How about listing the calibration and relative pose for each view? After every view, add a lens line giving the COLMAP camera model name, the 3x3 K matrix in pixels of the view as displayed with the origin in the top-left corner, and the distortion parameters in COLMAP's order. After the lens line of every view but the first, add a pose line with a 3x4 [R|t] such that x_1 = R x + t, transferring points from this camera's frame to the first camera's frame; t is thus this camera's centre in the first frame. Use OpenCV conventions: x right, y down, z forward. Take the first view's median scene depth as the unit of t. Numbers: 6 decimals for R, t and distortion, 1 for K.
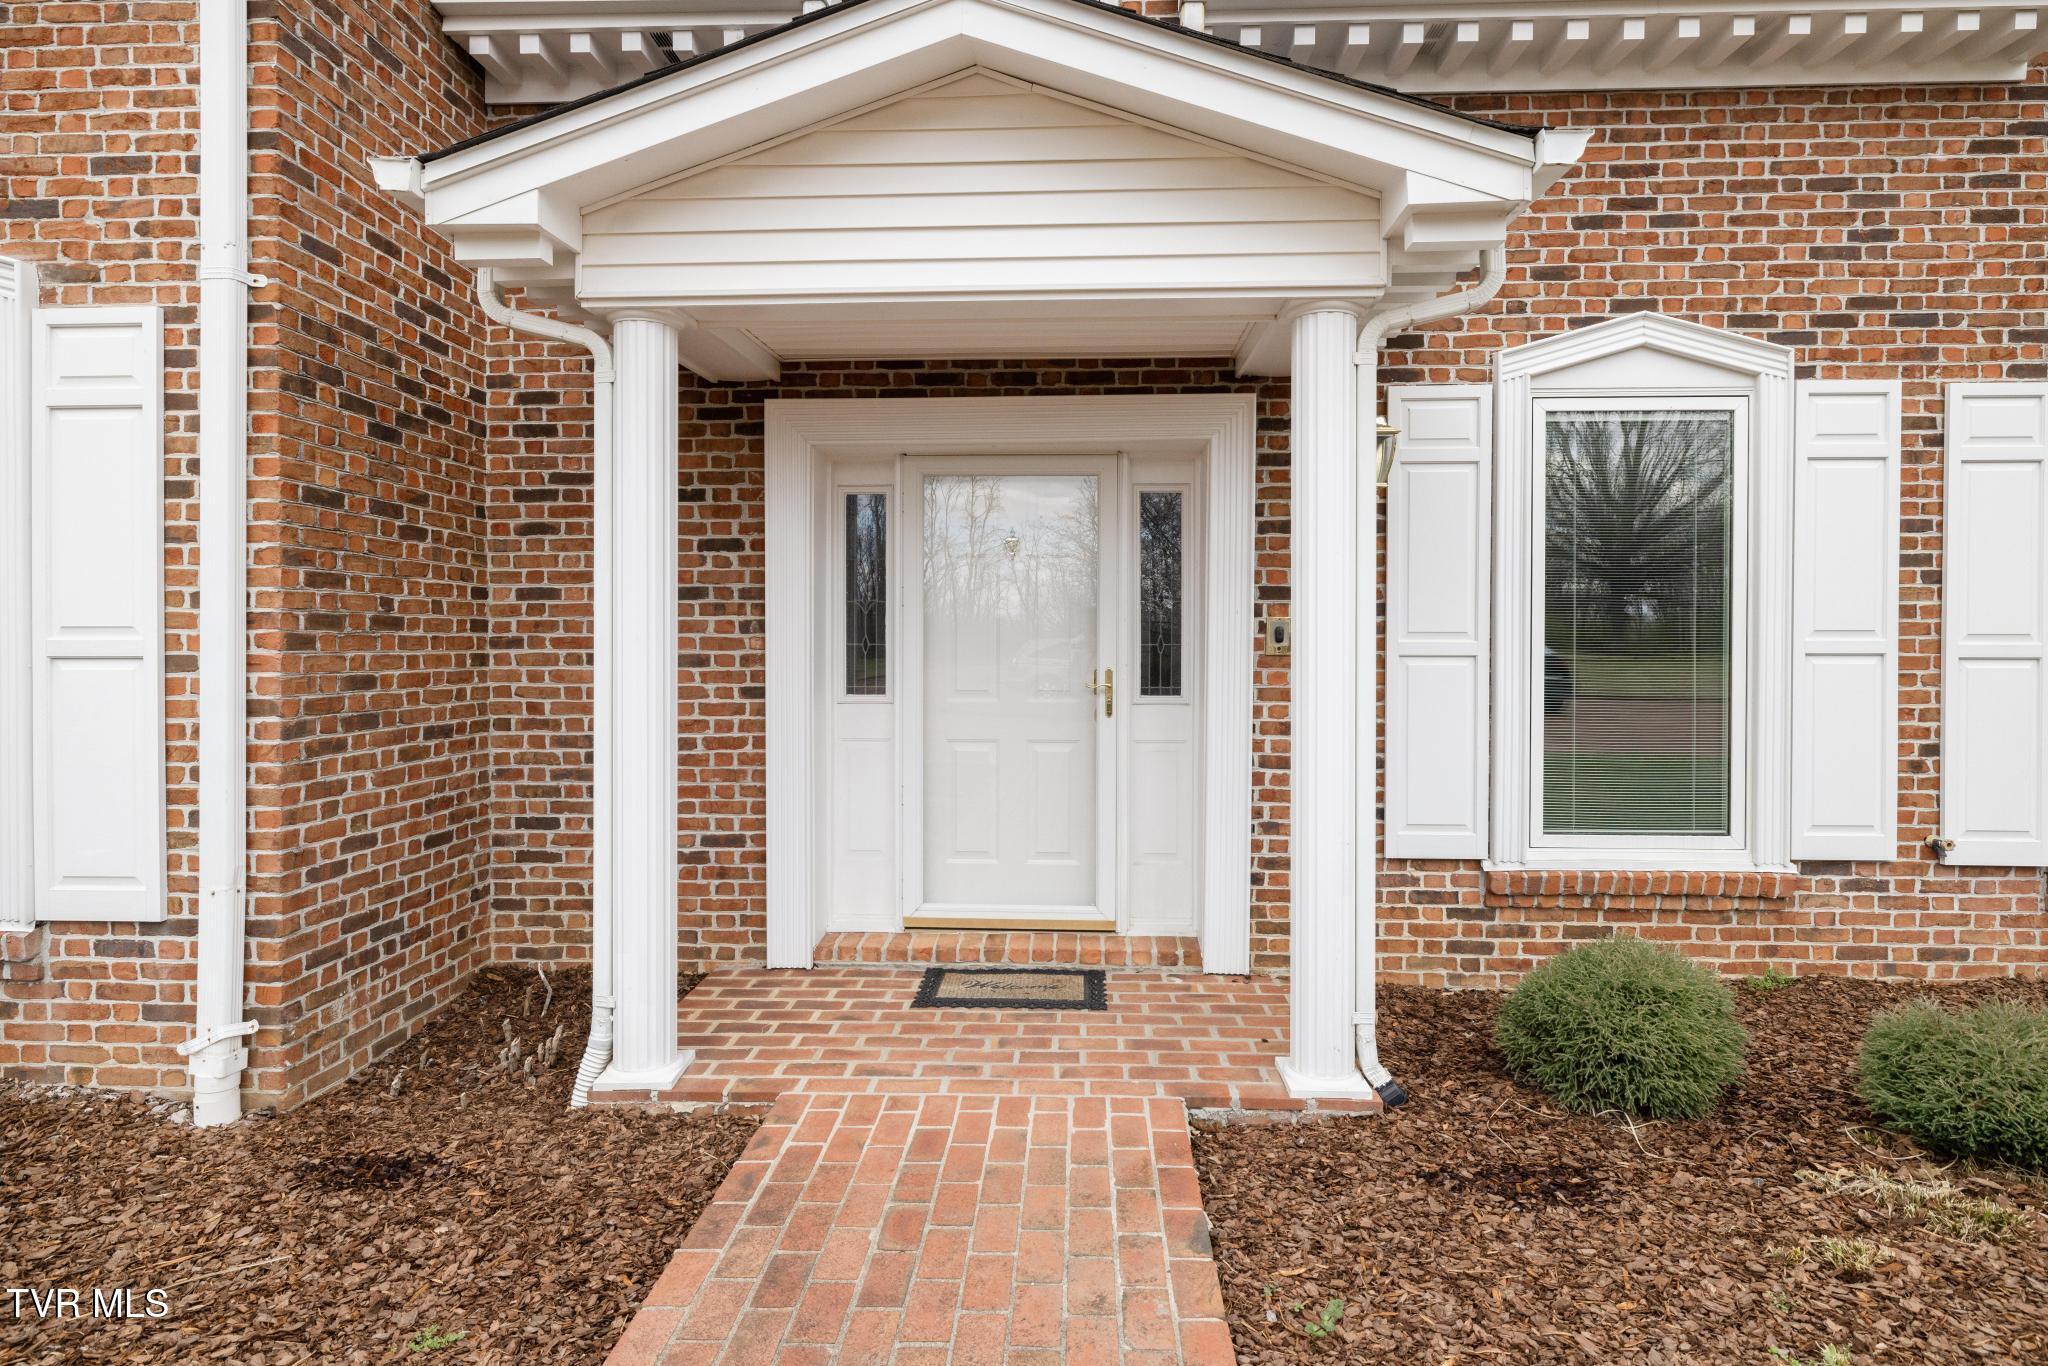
lens RADIAL K [[1086.4, 0, 1028.8], [0, 1086.4, 652.9], [0, 0, 1]] dist [-0.000051, 0.000505]
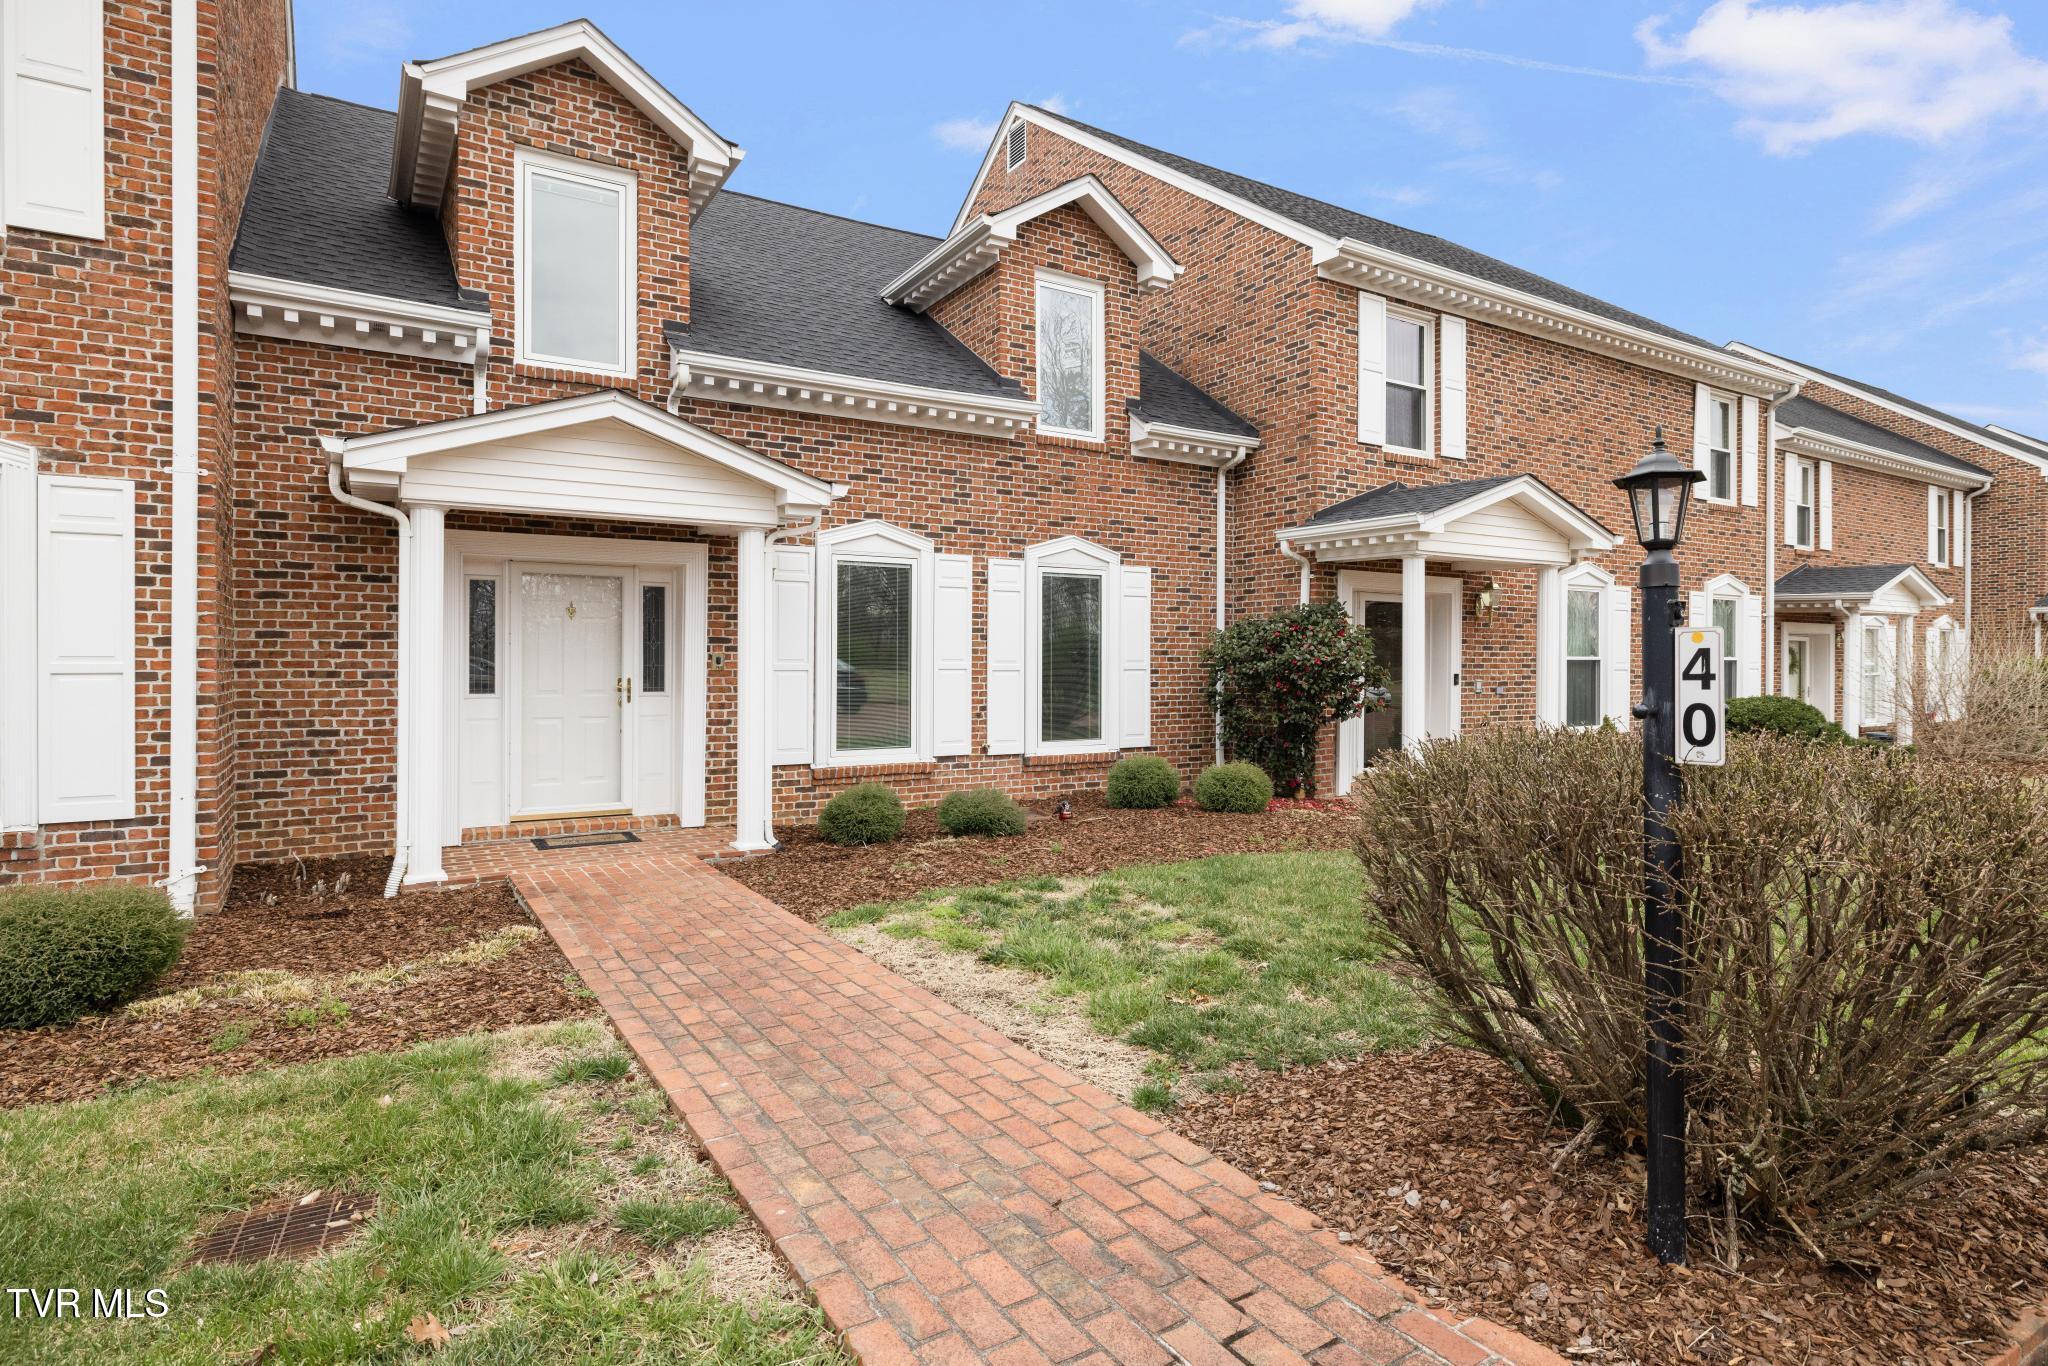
lens RADIAL K [[1086.4, 0, 1028.8], [0, 1086.4, 652.9], [0, 0, 1]] dist [-0.000051, 0.000505]
pose [[0.821475, 0.005844, 0.570215, -0.471513], [0.003101, 0.999887, -0.014715, 0.001107], [-0.570236, 0.013856, 0.821364, -1.052569]]
